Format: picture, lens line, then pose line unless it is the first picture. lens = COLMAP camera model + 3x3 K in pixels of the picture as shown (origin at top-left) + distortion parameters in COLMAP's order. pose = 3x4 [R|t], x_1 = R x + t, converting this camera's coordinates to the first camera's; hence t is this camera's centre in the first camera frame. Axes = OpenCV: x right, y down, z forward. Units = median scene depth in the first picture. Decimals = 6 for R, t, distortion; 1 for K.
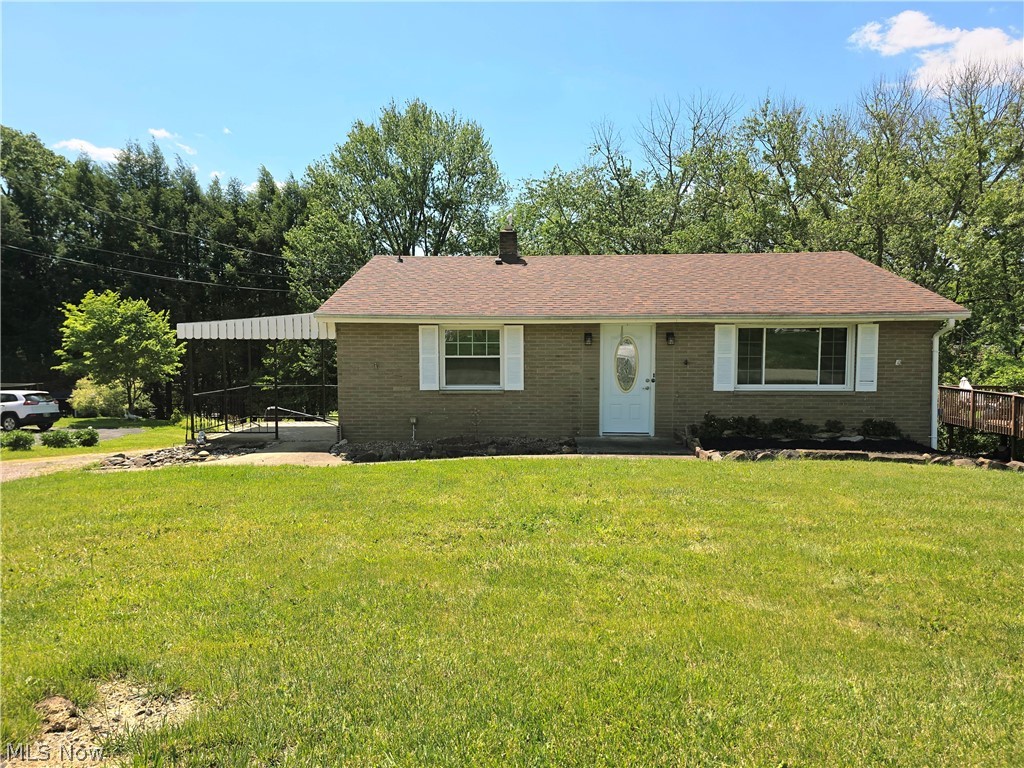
lens RADIAL K [[696.9, 0, 512.0], [0, 696.9, 384.0], [0, 0, 1]] dist [0.042451, -0.000329]
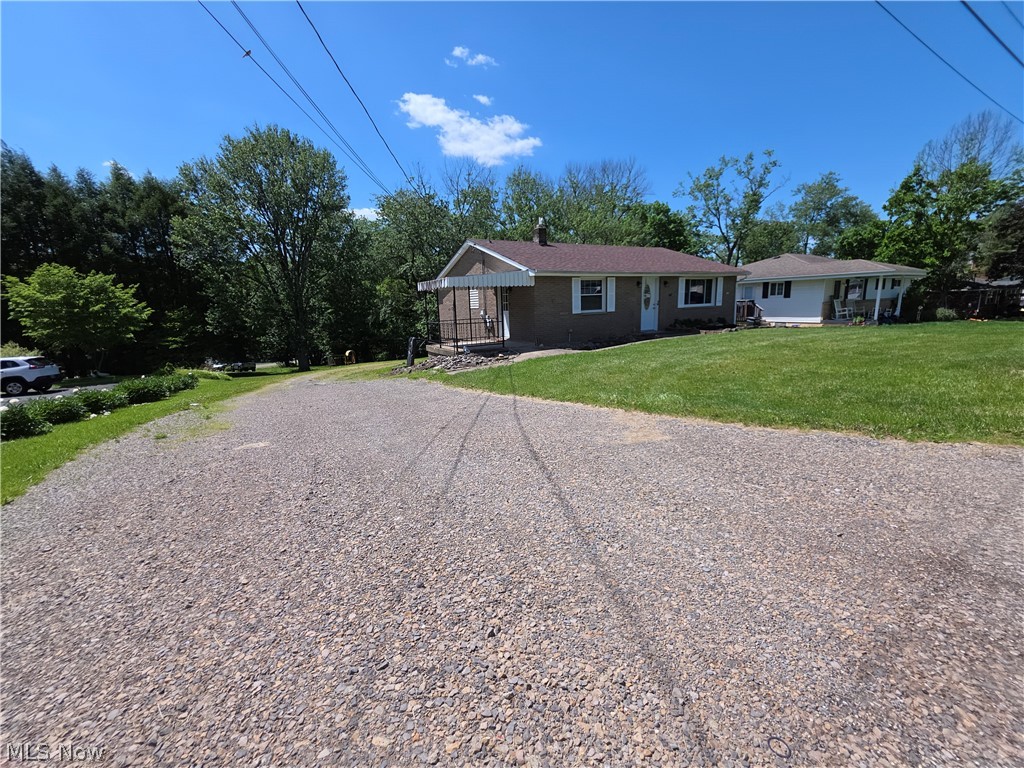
lens RADIAL K [[410.5, 0, 512.0], [0, 410.5, 384.0], [0, 0, 1]] dist [-0.001061, -0.000131]
pose [[0.849968, -0.133949, 0.509522, -0.830060], [0.067677, 0.986886, 0.146547, 0.021021], [-0.522470, -0.090078, 0.847886, 0.158968]]
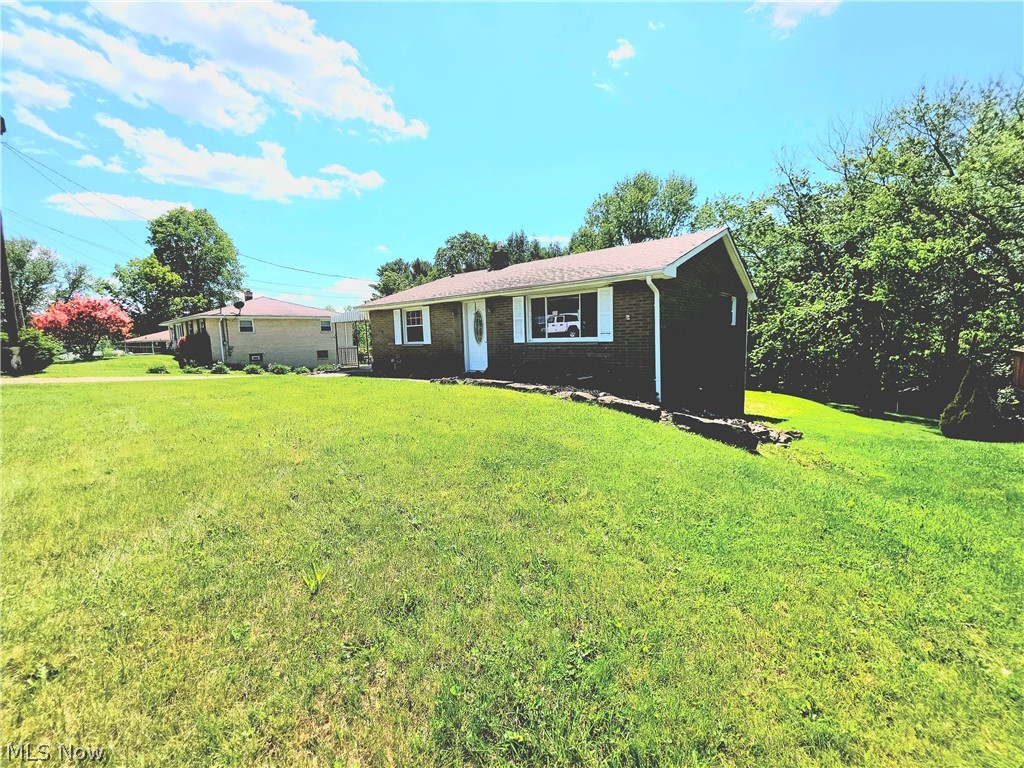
lens RADIAL K [[410.5, 0, 512.0], [0, 410.5, 384.0], [0, 0, 1]] dist [-0.001061, -0.000131]
pose [[0.777488, 0.049467, -0.626949, 0.824826], [-0.008615, 0.997646, 0.068032, 0.037300], [0.628838, -0.047494, 0.776084, 0.316500]]
